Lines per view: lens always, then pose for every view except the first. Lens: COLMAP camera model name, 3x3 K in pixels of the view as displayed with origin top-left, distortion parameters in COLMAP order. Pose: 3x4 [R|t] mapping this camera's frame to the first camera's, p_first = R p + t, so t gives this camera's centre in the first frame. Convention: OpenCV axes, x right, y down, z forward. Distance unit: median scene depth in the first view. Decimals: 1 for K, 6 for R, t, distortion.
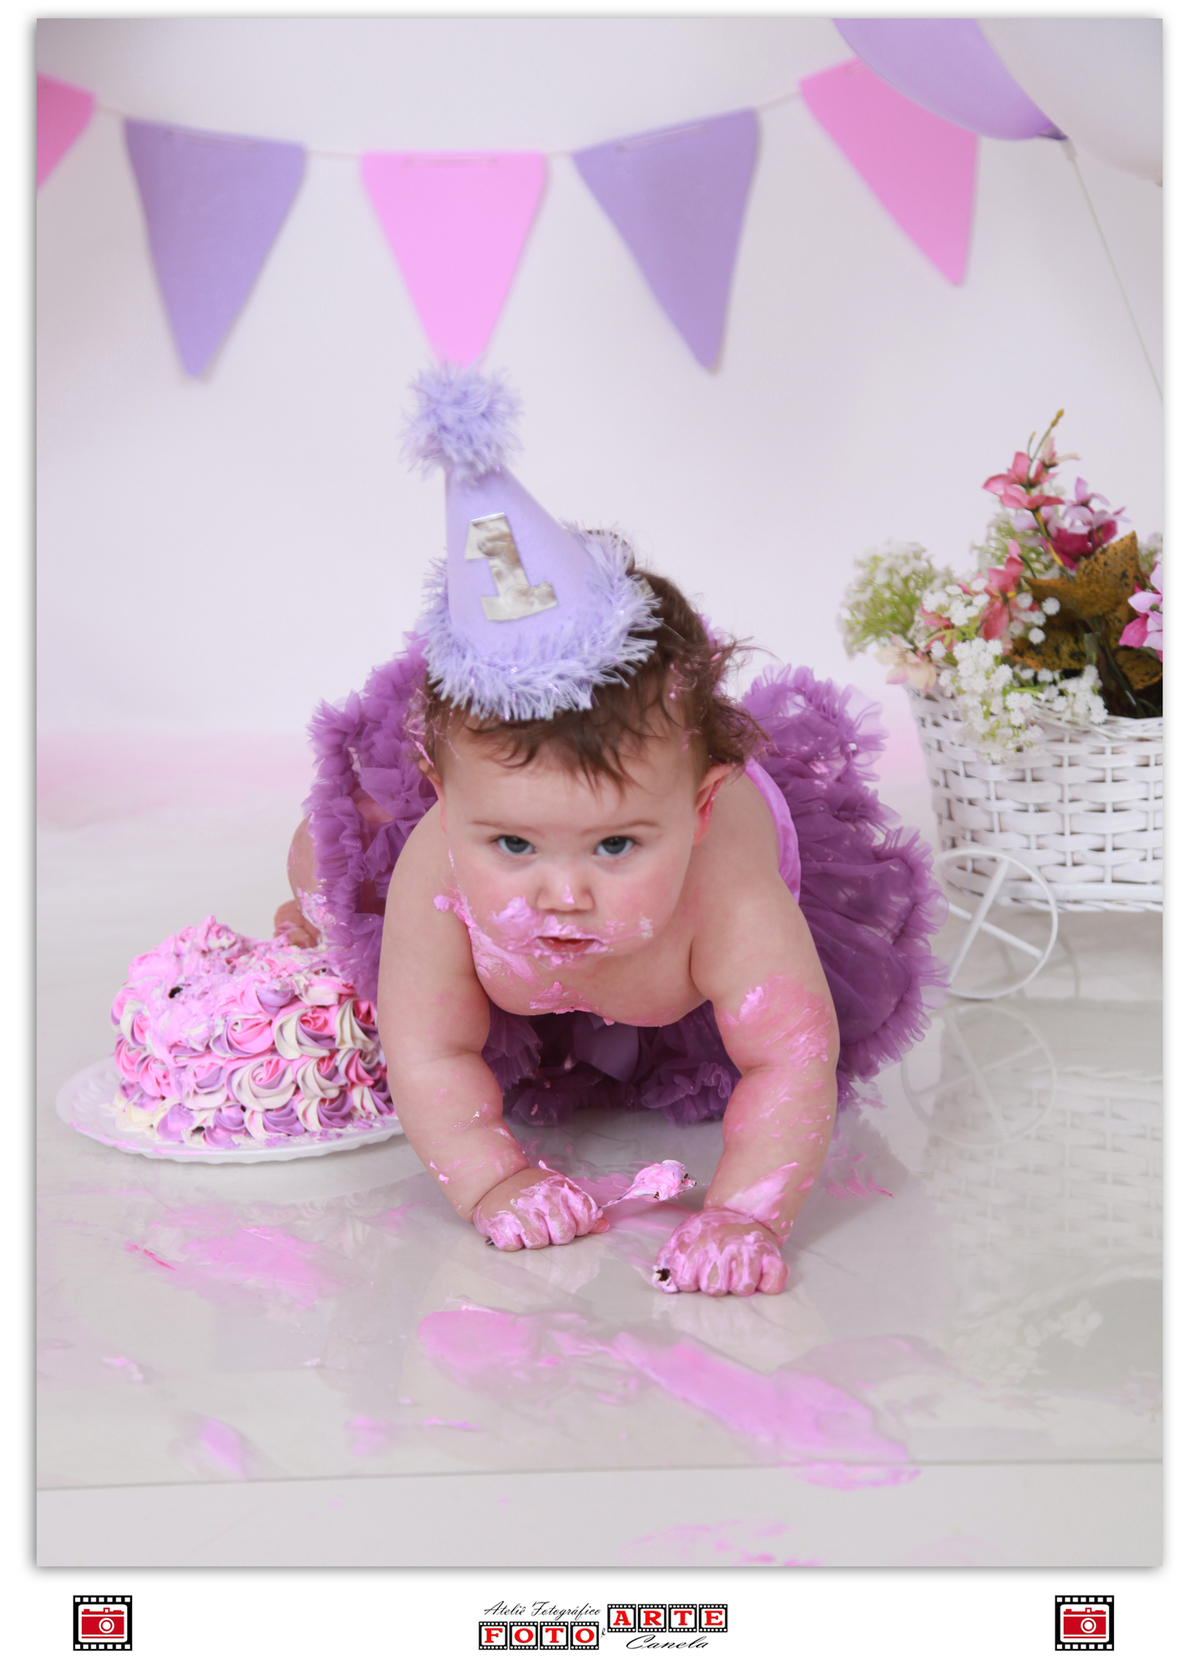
lens RADIAL K [[2636.7, 0, 708.0], [0, 2636.7, 776.1], [0, 0, 1]] dist [0.331979, -0.035475]
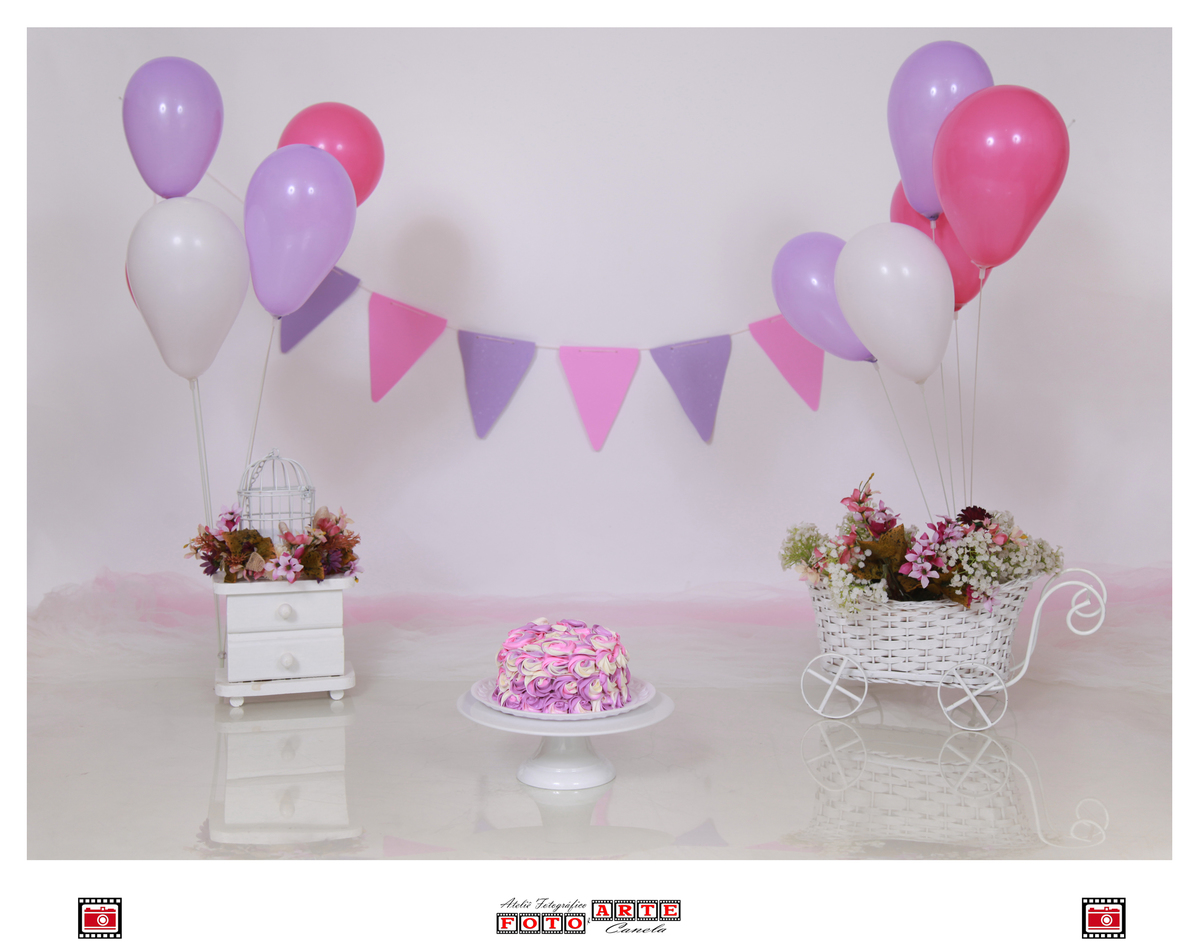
lens RADIAL K [[1500.7, 0, 652.4], [0, 1500.7, 466.9], [0, 0, 1]] dist [0.145192, -0.031743]
pose [[0.999271, 0.037693, 0.006037, -0.077702], [-0.036643, 0.991466, -0.125111, 0.037139], [-0.010701, 0.124798, 0.992124, -0.364754]]
